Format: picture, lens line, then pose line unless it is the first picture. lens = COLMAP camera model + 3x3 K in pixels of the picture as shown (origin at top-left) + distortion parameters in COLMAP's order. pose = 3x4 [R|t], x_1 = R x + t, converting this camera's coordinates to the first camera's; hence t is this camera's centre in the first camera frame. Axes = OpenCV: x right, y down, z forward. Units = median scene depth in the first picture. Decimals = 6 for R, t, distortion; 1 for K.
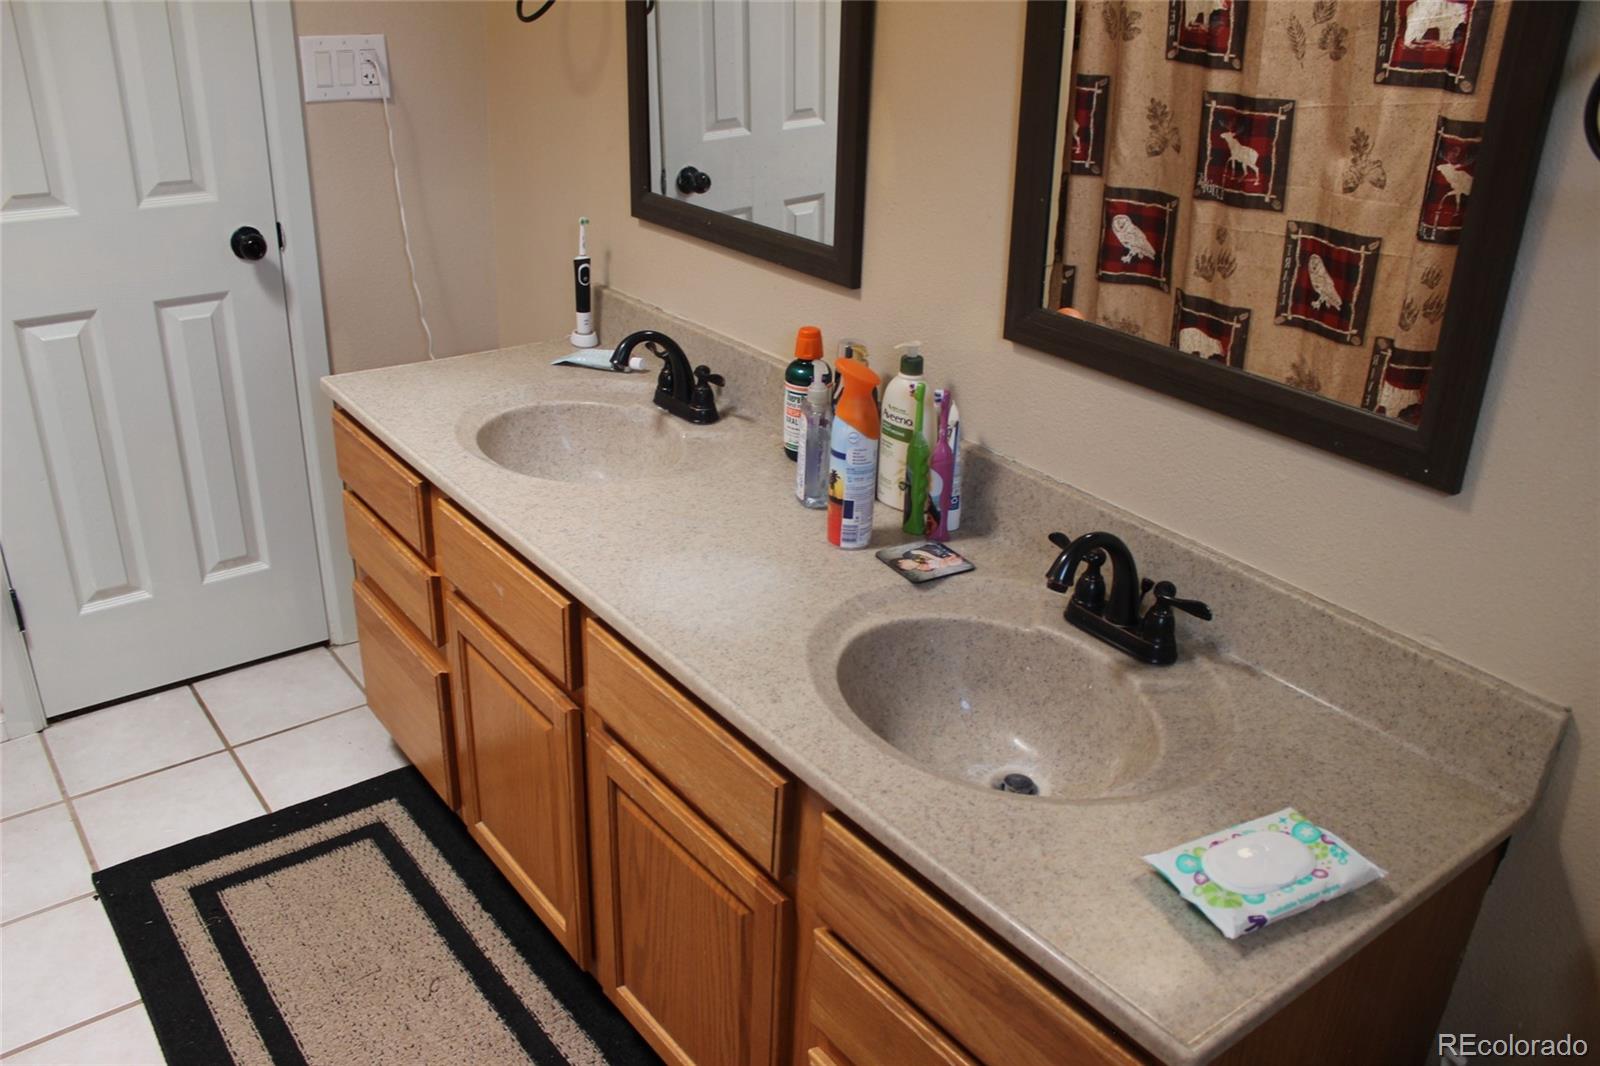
lens RADIAL K [[1342.1, 0, 795.0], [0, 1342.1, 526.2], [0, 0, 1]] dist [-0.069753, 0.010429]
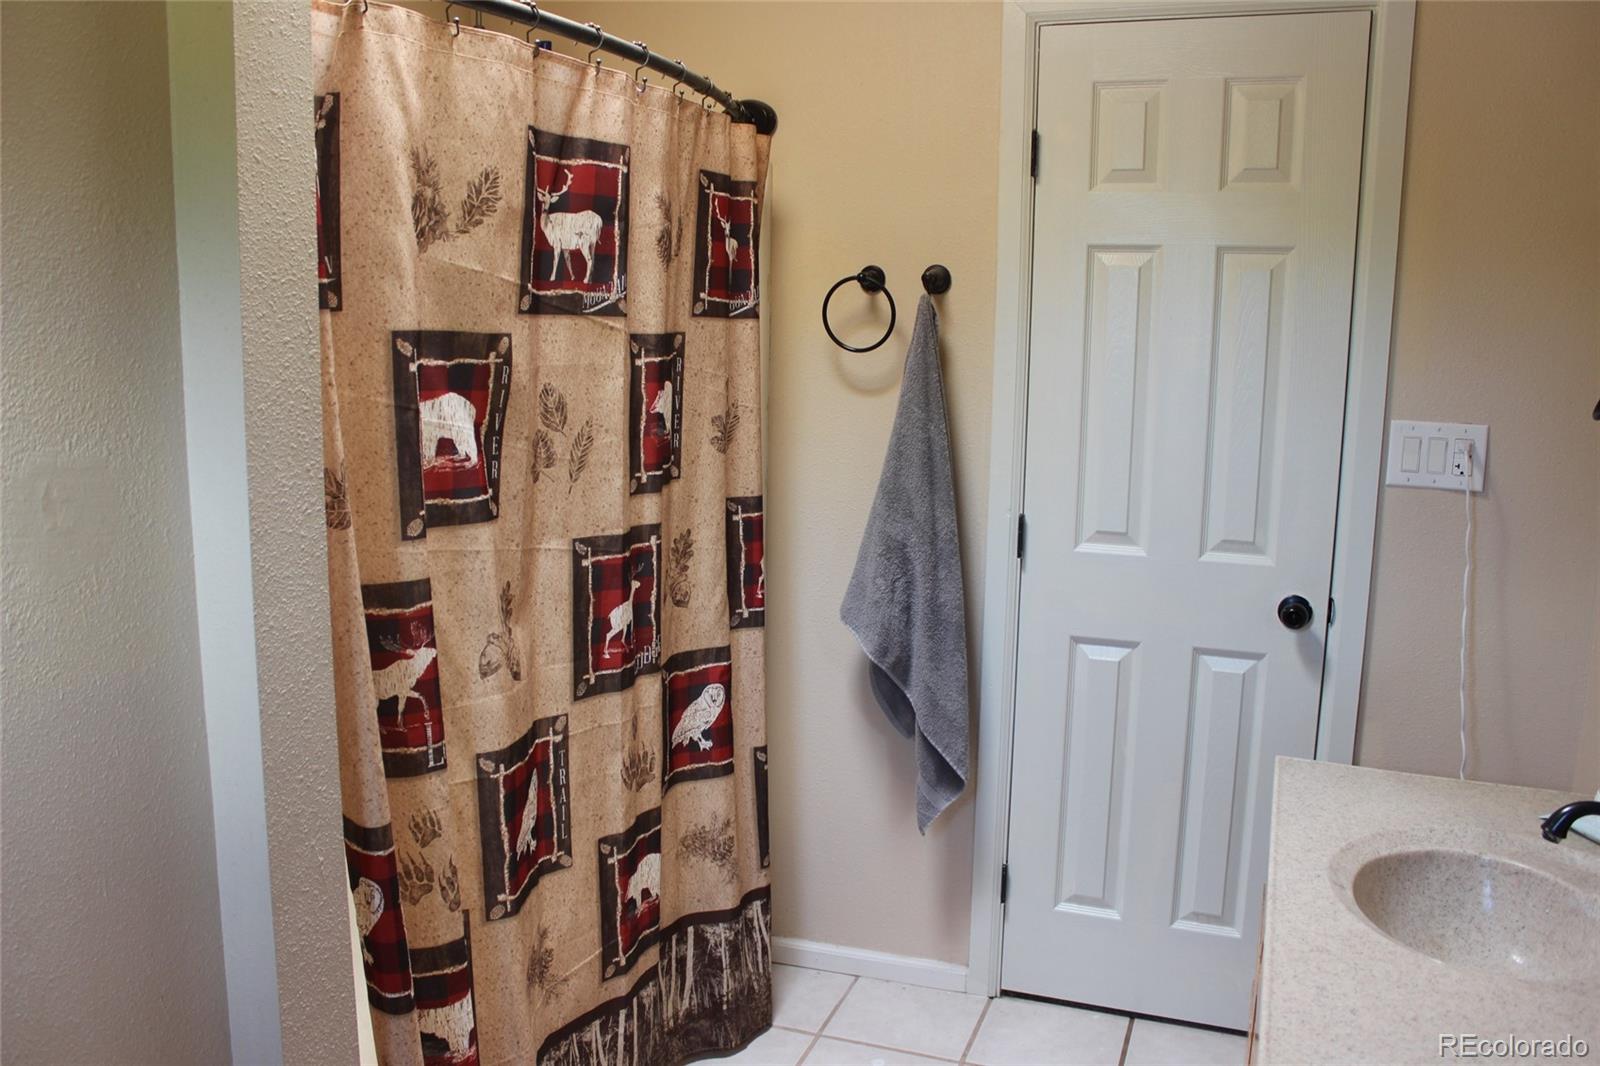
lens RADIAL K [[1342.1, 0, 796.0], [0, 1342.1, 534.2], [0, 0, 1]] dist [-0.069753, 0.010429]
pose [[0.536677, 0.124914, -0.834491, 0.211557], [-0.344124, 0.935398, -0.081294, -0.058395], [0.770426, 0.330797, 0.544992, 0.147140]]
